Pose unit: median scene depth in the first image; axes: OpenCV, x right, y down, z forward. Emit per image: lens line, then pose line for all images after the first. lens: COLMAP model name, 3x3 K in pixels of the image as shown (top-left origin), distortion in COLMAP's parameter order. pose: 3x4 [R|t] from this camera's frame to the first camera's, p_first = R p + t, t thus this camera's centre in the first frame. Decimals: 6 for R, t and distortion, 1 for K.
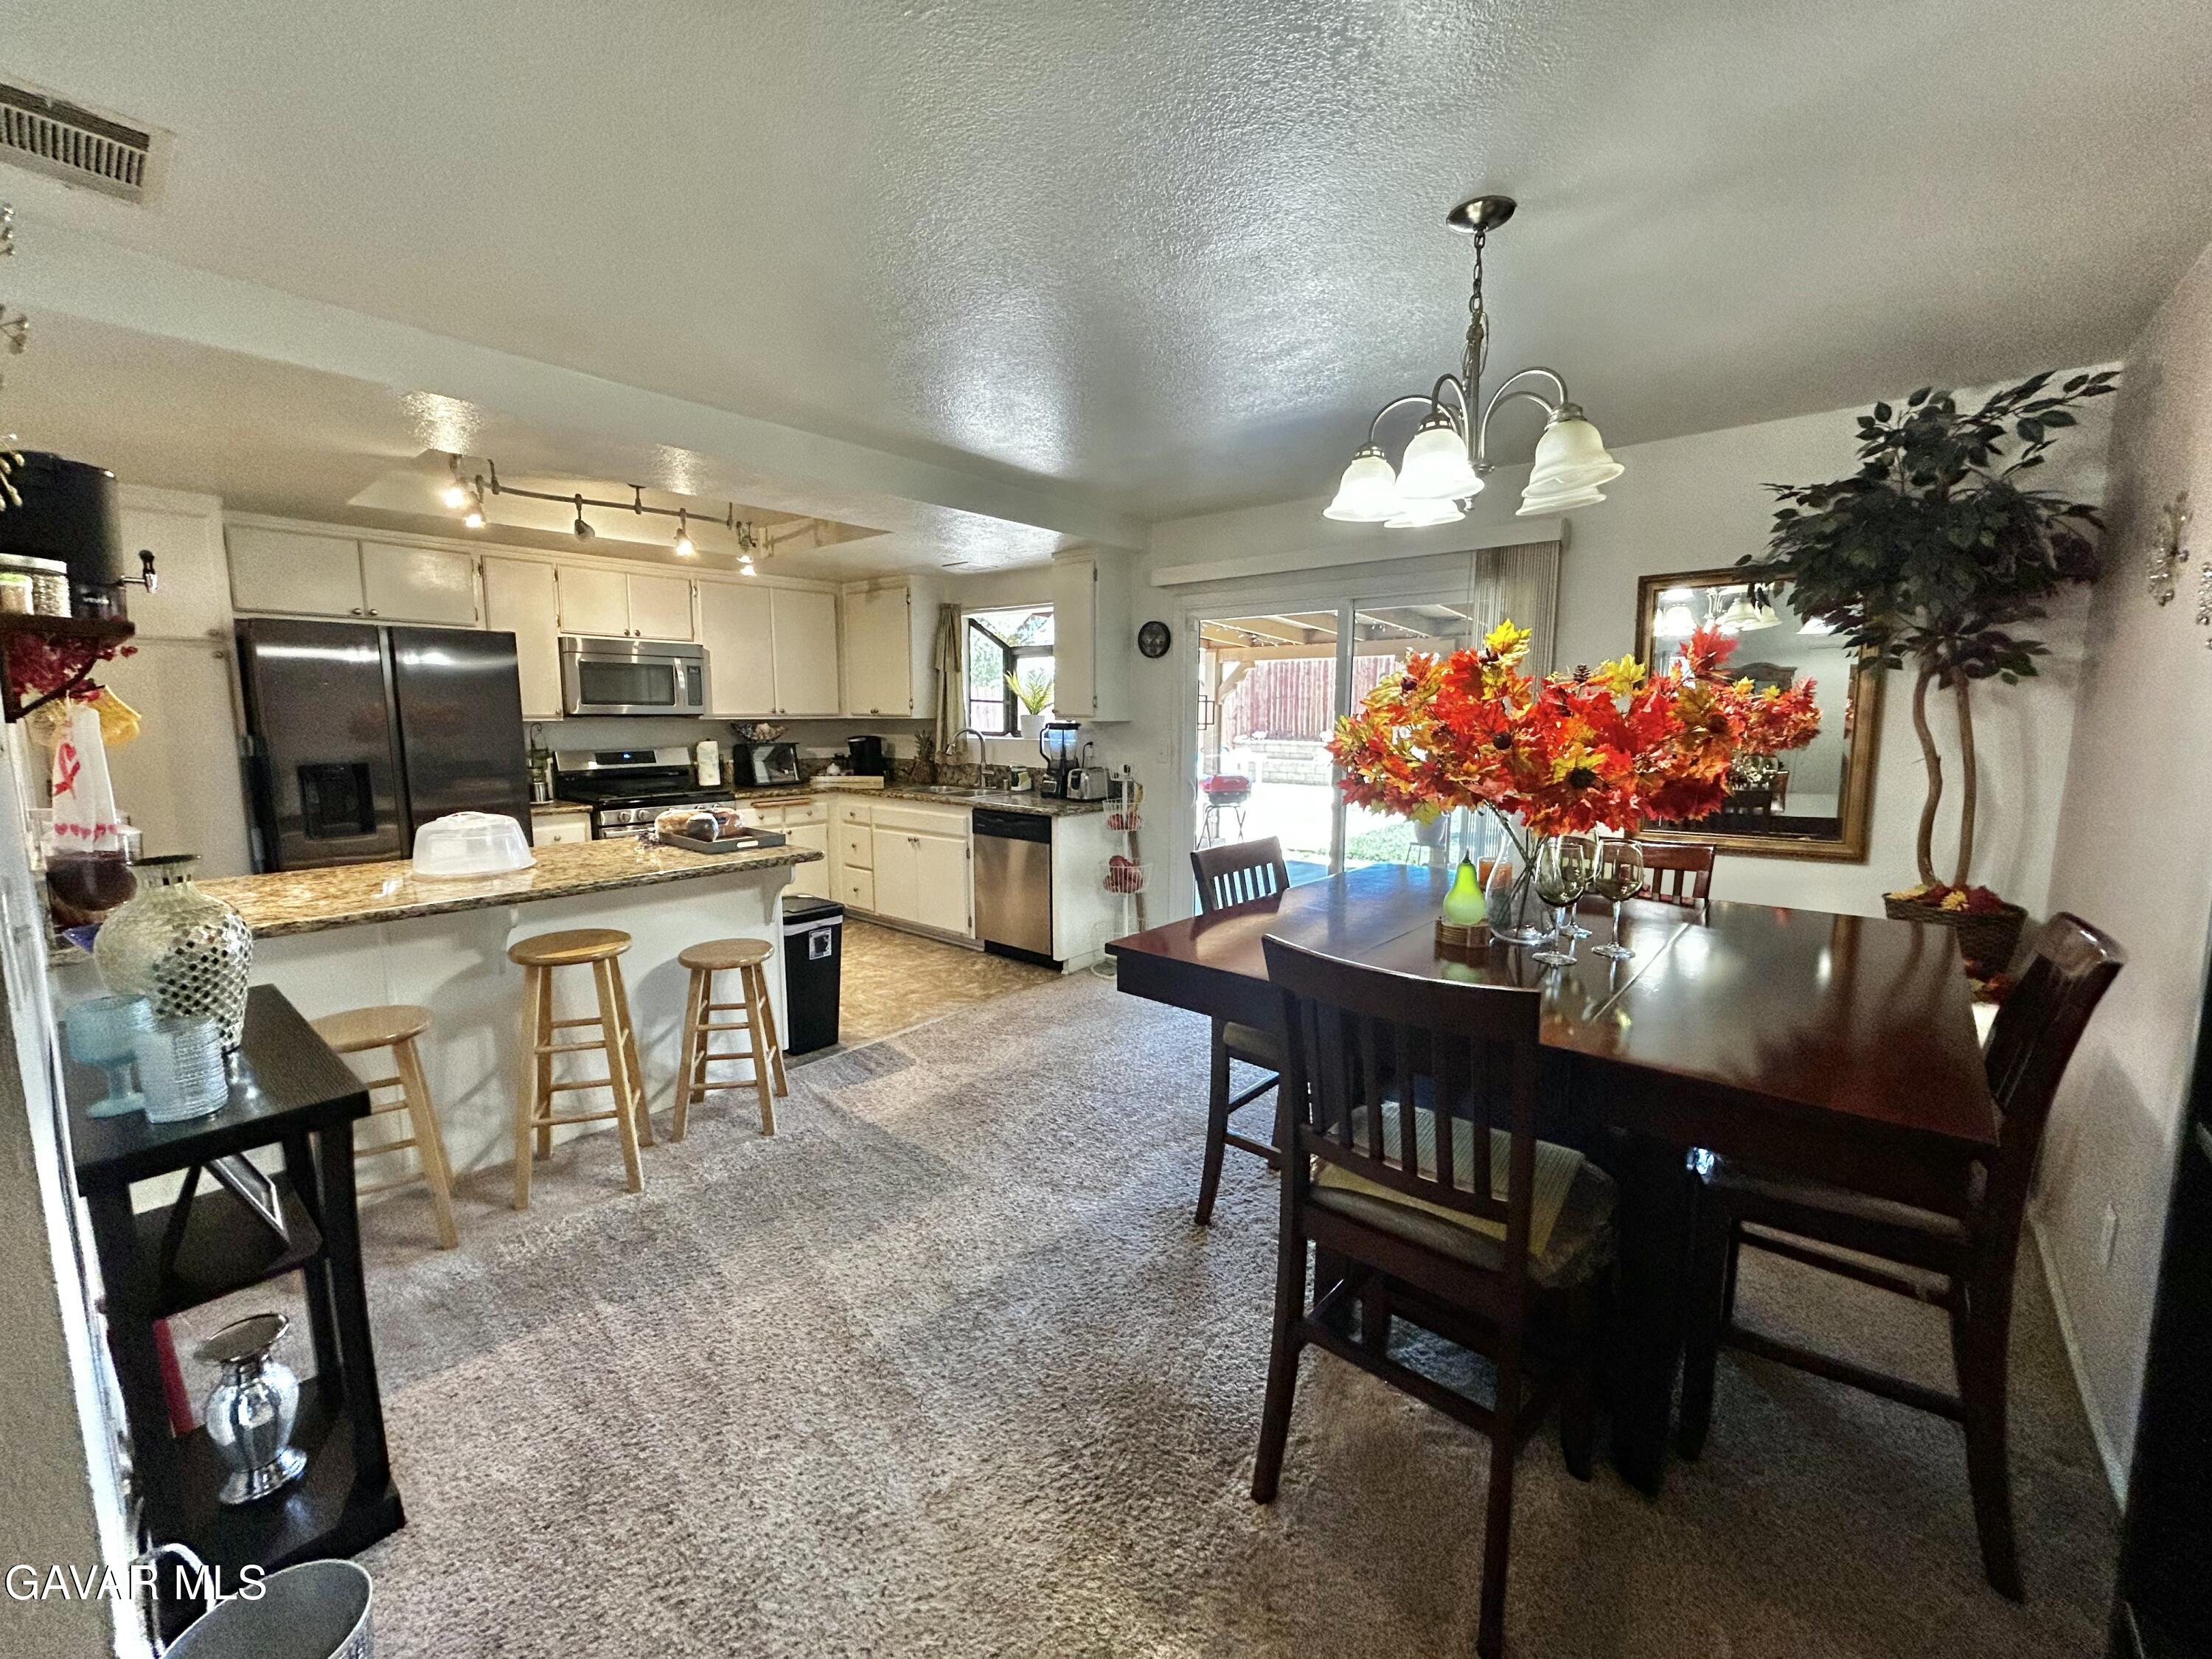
lens RADIAL K [[895.4, 0, 1104.5], [0, 895.4, 825.9], [0, 0, 1]] dist [-0.001754, 0.001704]
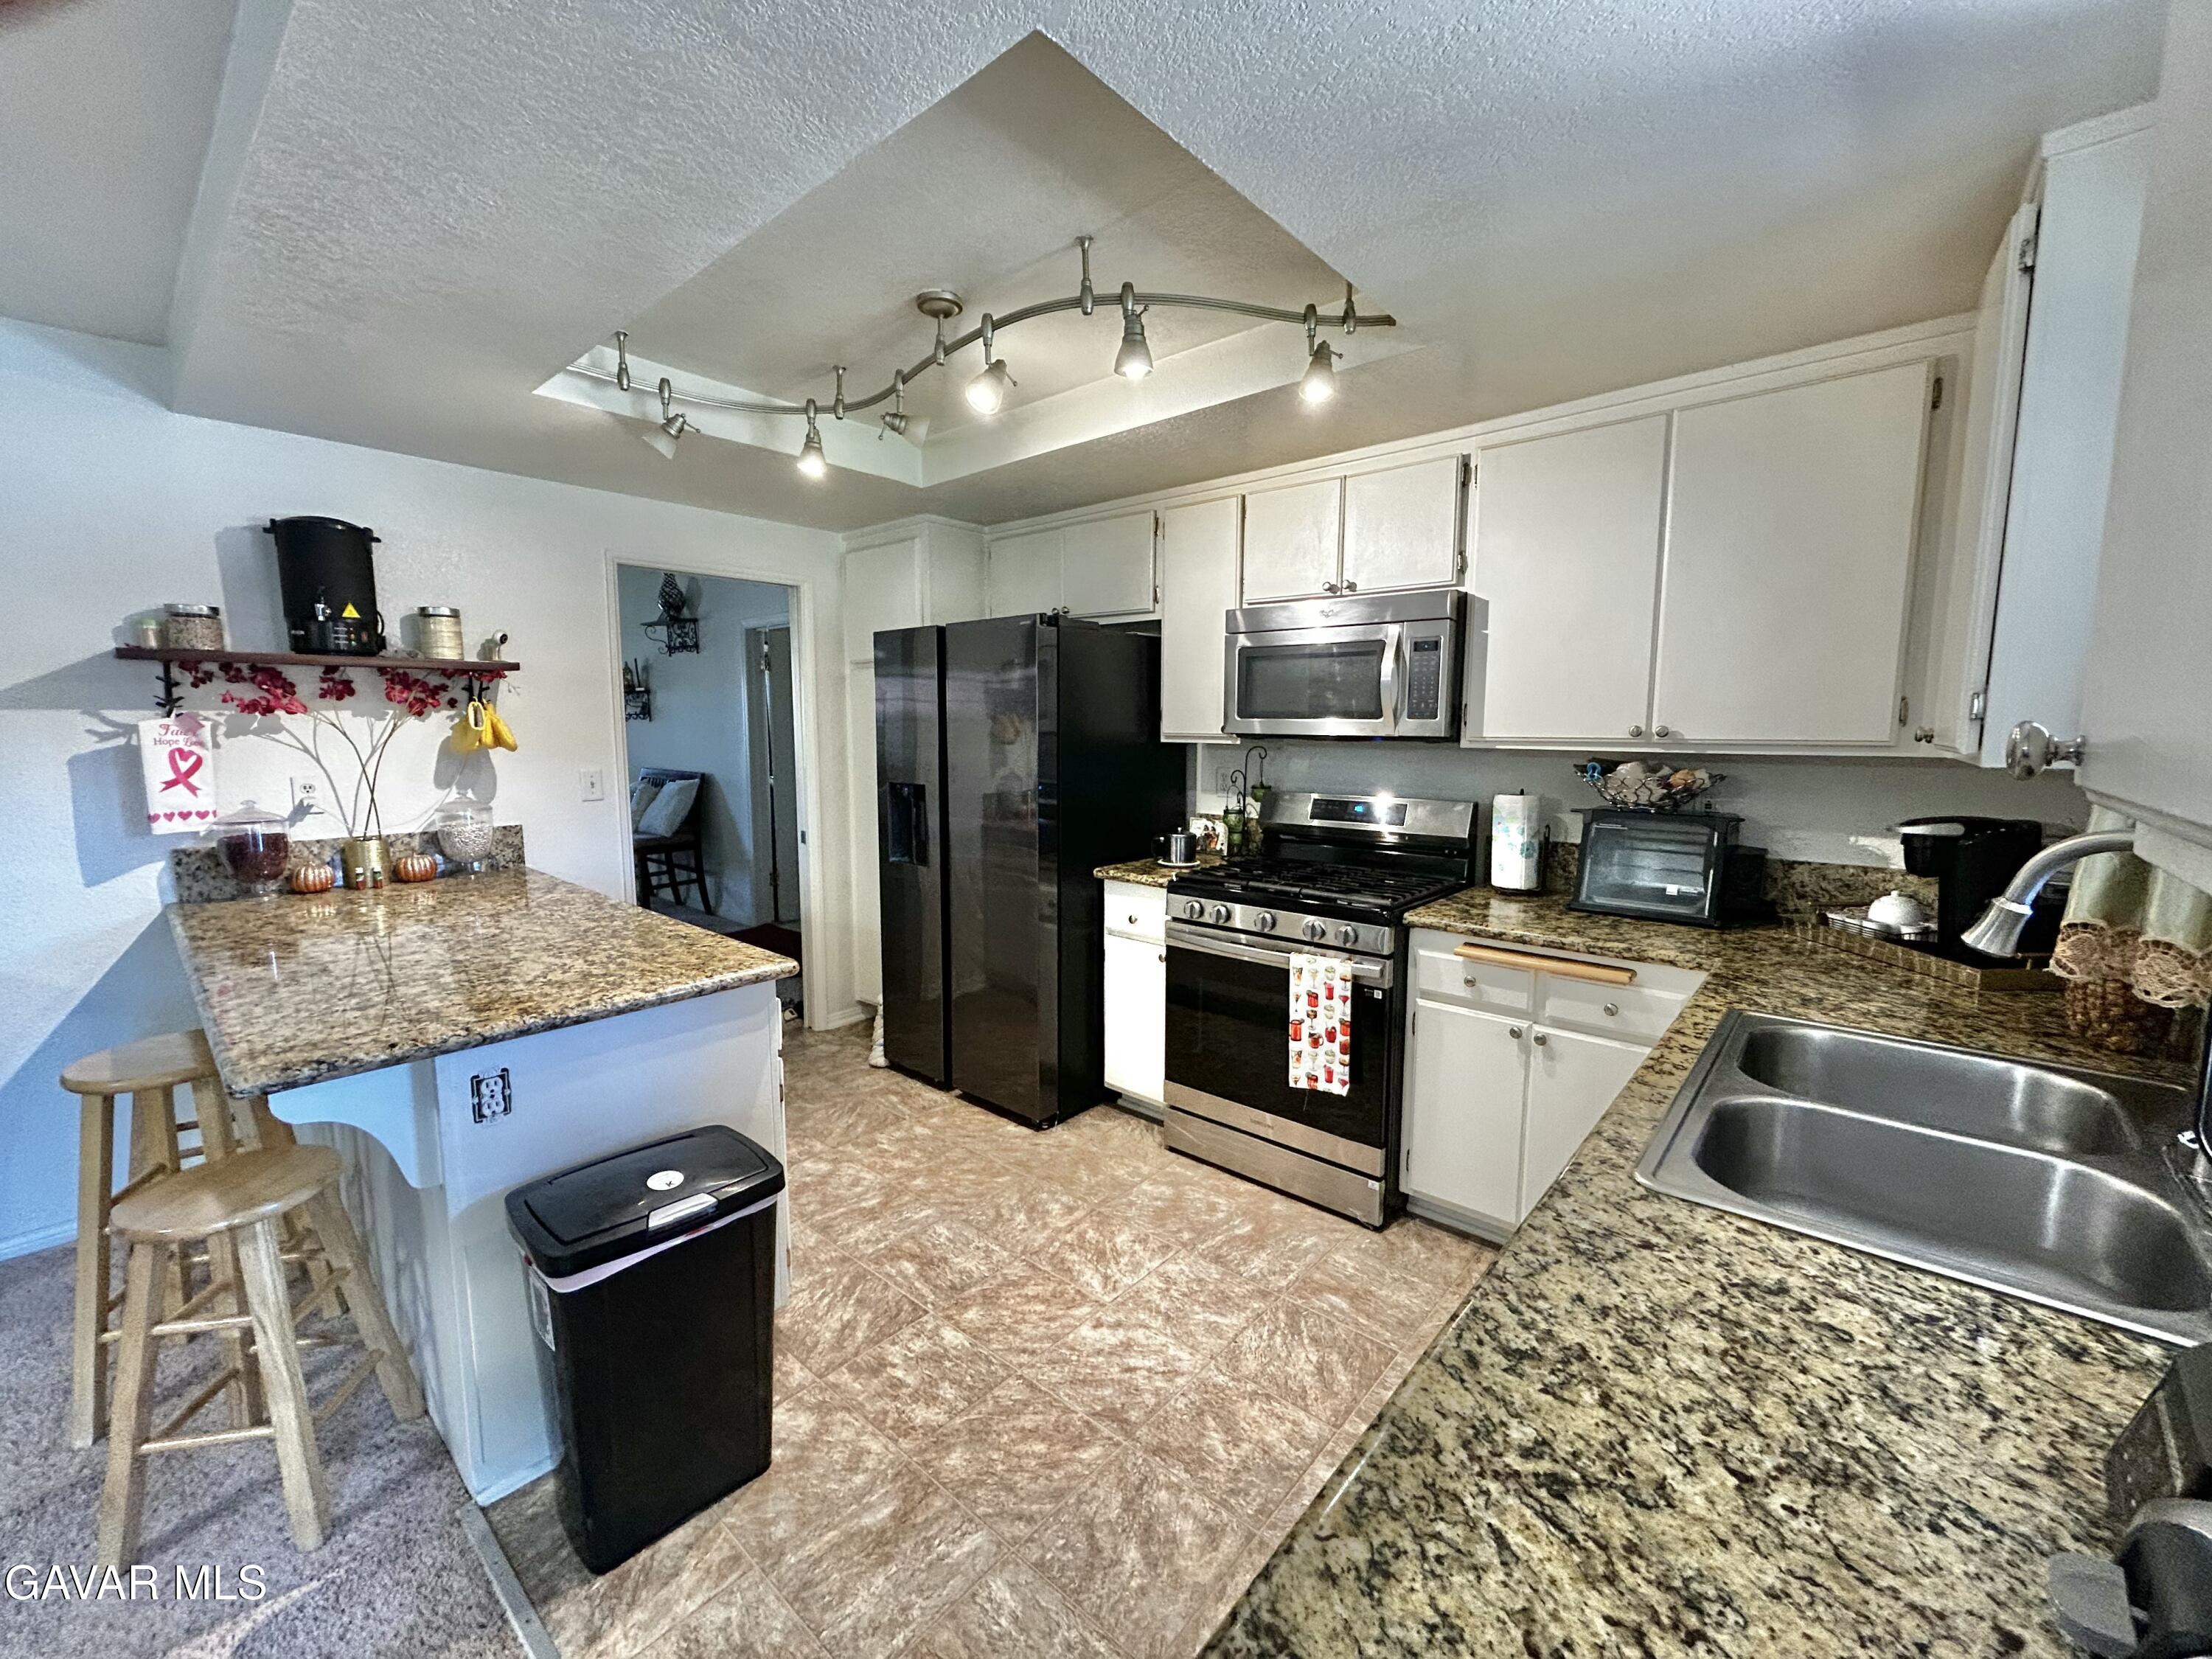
lens RADIAL K [[895.4, 0, 1102.0], [0, 895.4, 828.0], [0, 0, 1]] dist [-0.001754, 0.001704]
pose [[-0.020975, 0.113786, -0.993284, 0.049834], [-0.133490, 0.984288, 0.115574, -0.159289], [0.990828, 0.135018, -0.005456, 1.223307]]
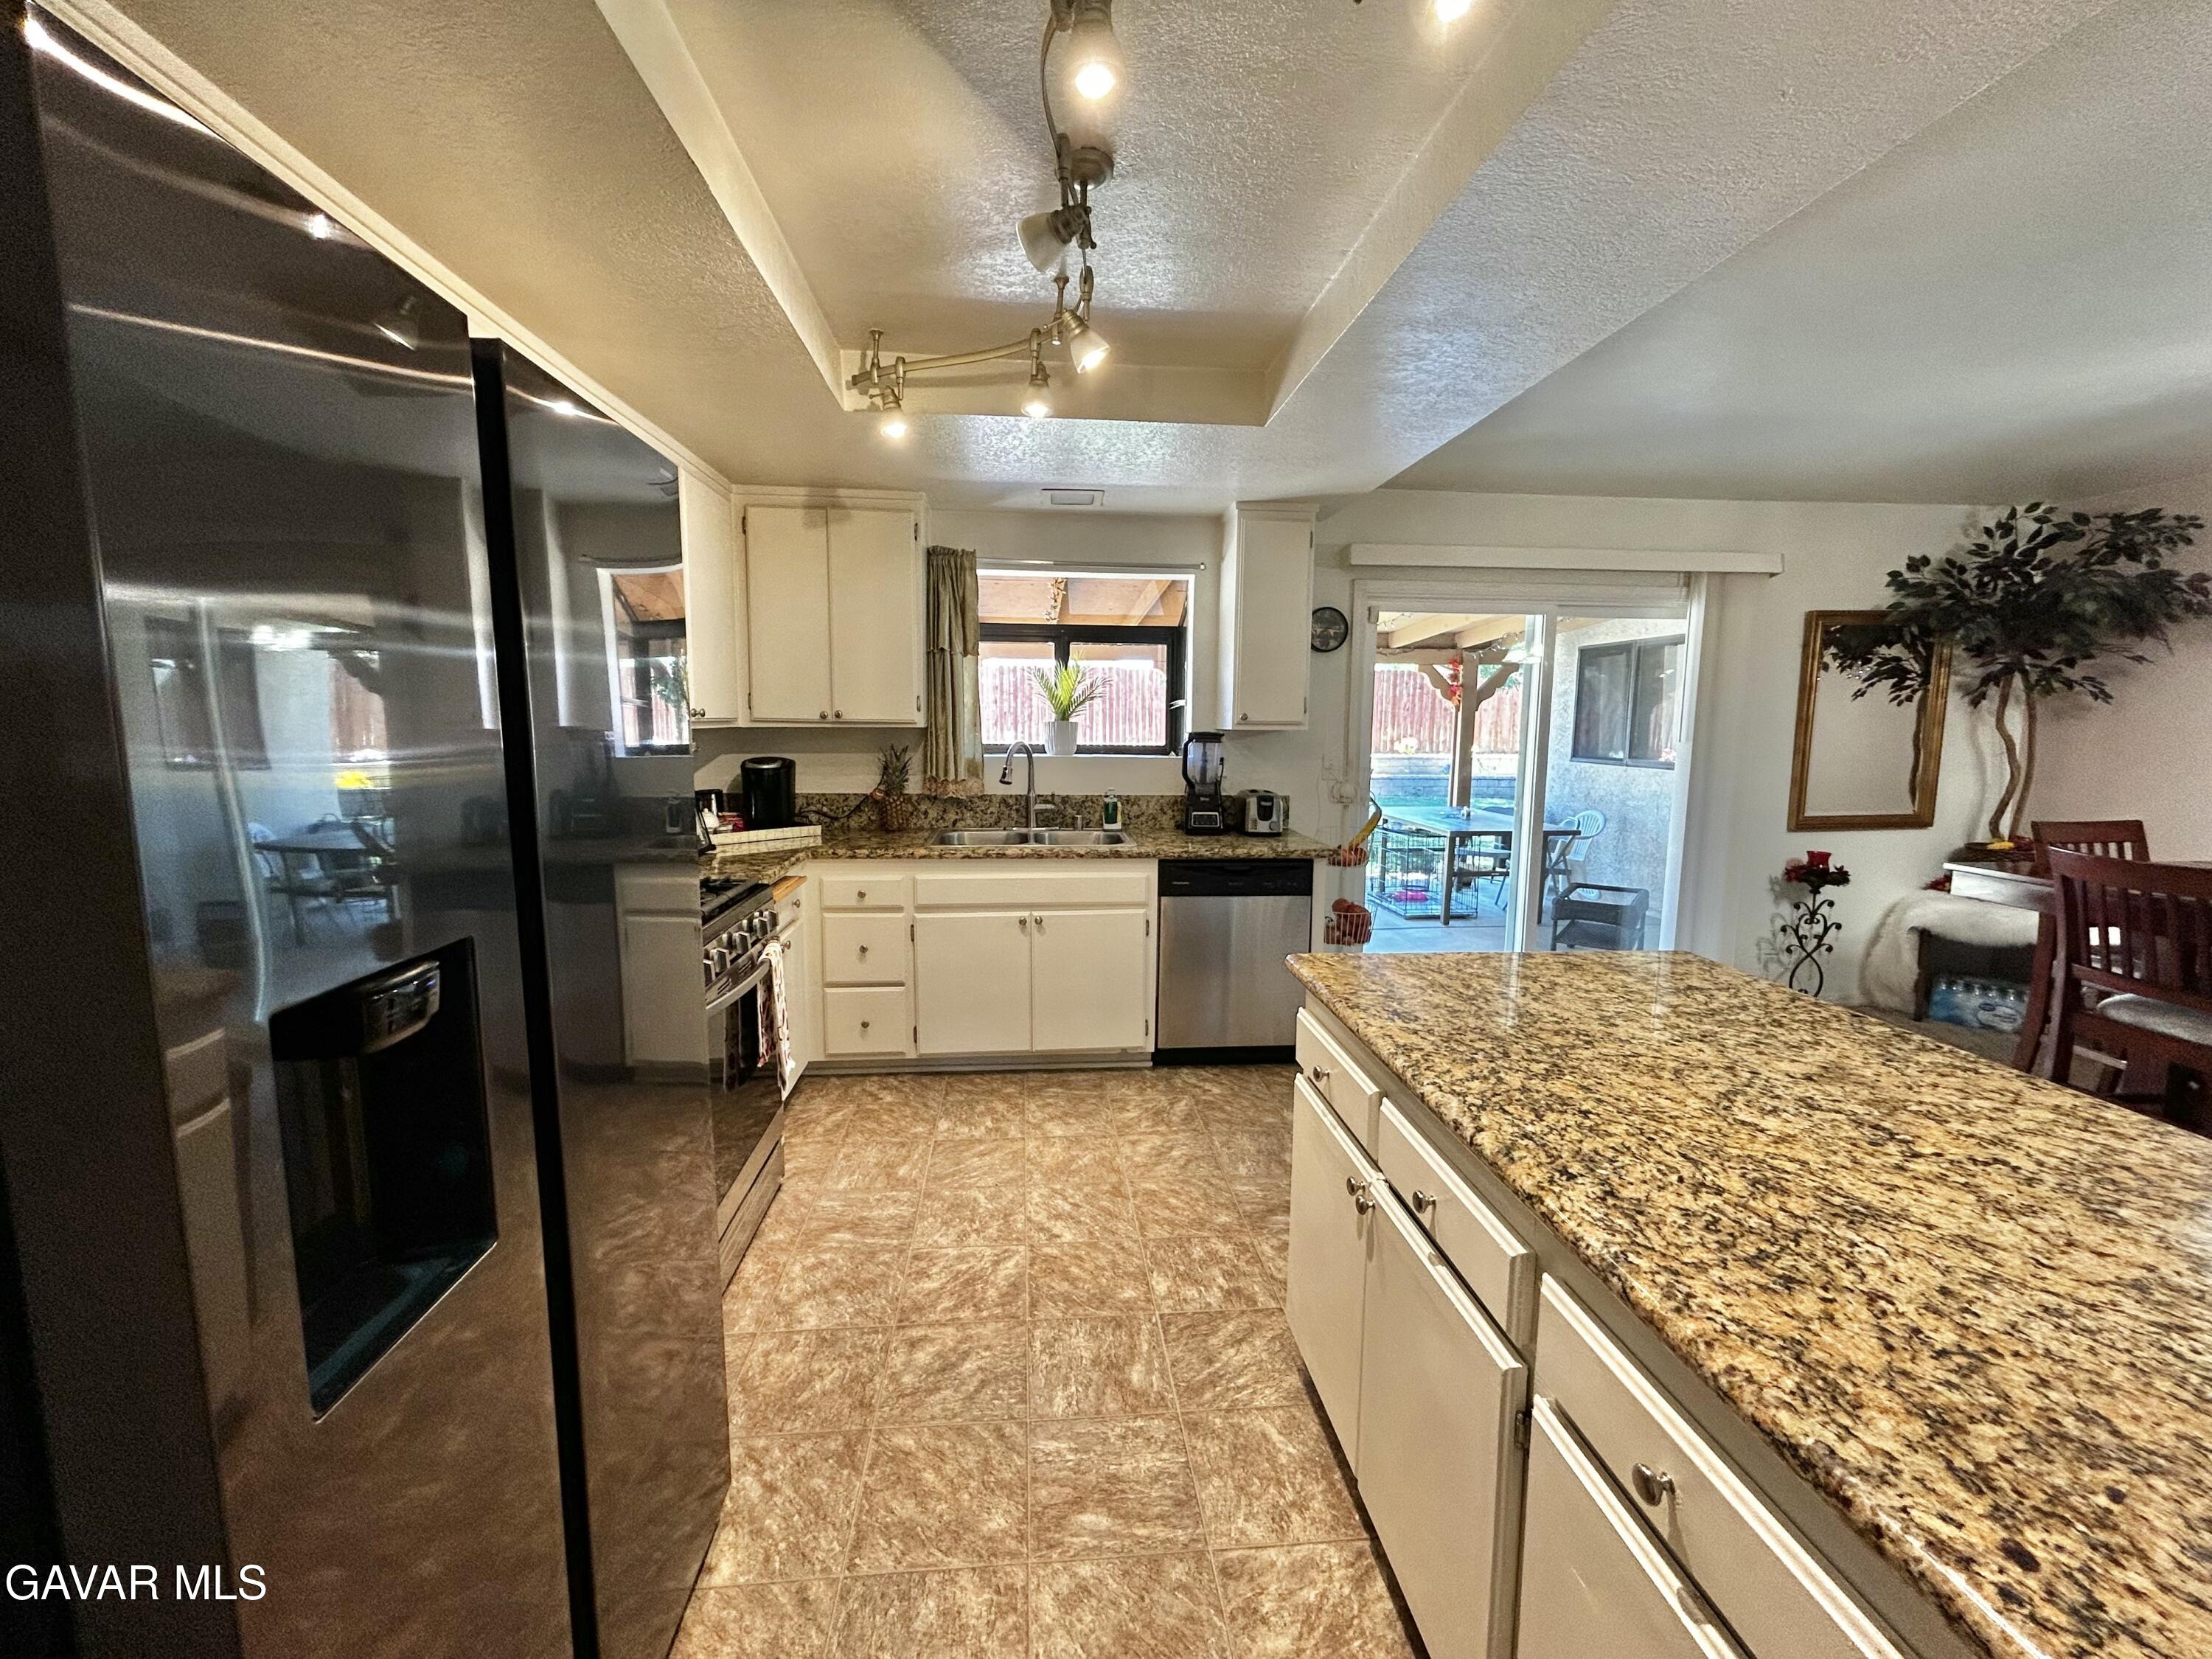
lens RADIAL K [[895.4, 0, 1104.6], [0, 895.4, 827.6], [0, 0, 1]] dist [-0.001754, 0.001704]
pose [[0.704085, -0.082115, 0.705352, -0.897240], [0.086342, 0.995821, 0.029744, -0.093125], [-0.704847, 0.039959, 0.708233, 0.757991]]
